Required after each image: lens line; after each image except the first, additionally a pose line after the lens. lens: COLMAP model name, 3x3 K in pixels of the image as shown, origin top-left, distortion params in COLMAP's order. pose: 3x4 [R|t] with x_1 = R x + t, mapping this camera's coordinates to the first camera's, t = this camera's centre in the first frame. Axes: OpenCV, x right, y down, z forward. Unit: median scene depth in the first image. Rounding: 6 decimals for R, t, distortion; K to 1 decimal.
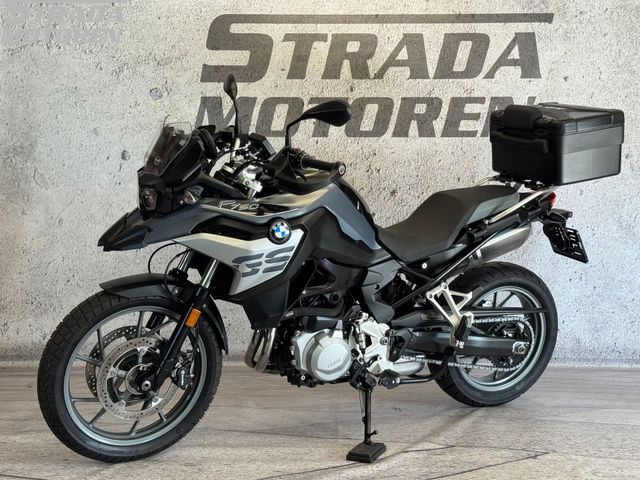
lens RADIAL K [[971.6, 0, 320.0], [0, 971.6, 240.0], [0, 0, 1]] dist [0.149019, -0.135874]
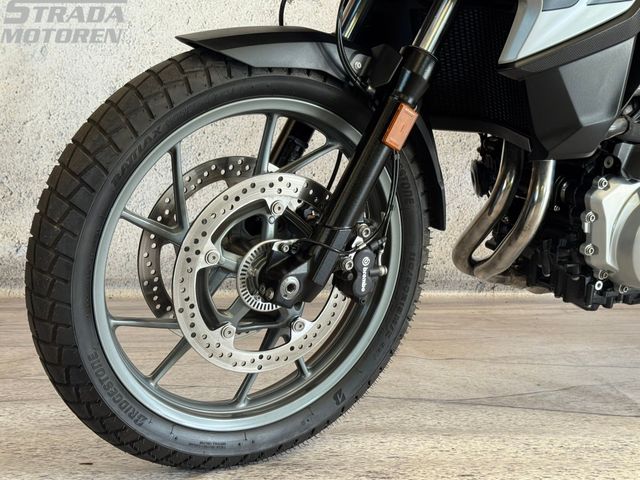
lens RADIAL K [[971.6, 0, 320.0], [0, 971.6, 240.0], [0, 0, 1]] dist [0.149019, -0.135874]
pose [[0.999177, 0.003250, 0.040432, -0.169141], [-0.004296, 0.999658, 0.025798, 0.109817], [-0.040334, -0.025951, 0.998849, 0.549826]]
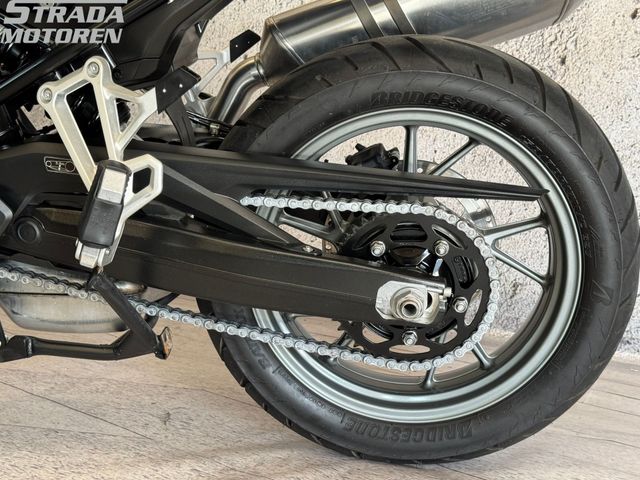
lens RADIAL K [[939.1, 0, 320.6], [0, 939.1, 254.0], [0, 0, 1]] dist [0.178063, 0.005802]
pose [[0.851866, 0.108897, -0.512314, 0.370221], [-0.066523, 0.992721, 0.100398, 0.075003], [0.519518, -0.051444, 0.852909, 0.816220]]
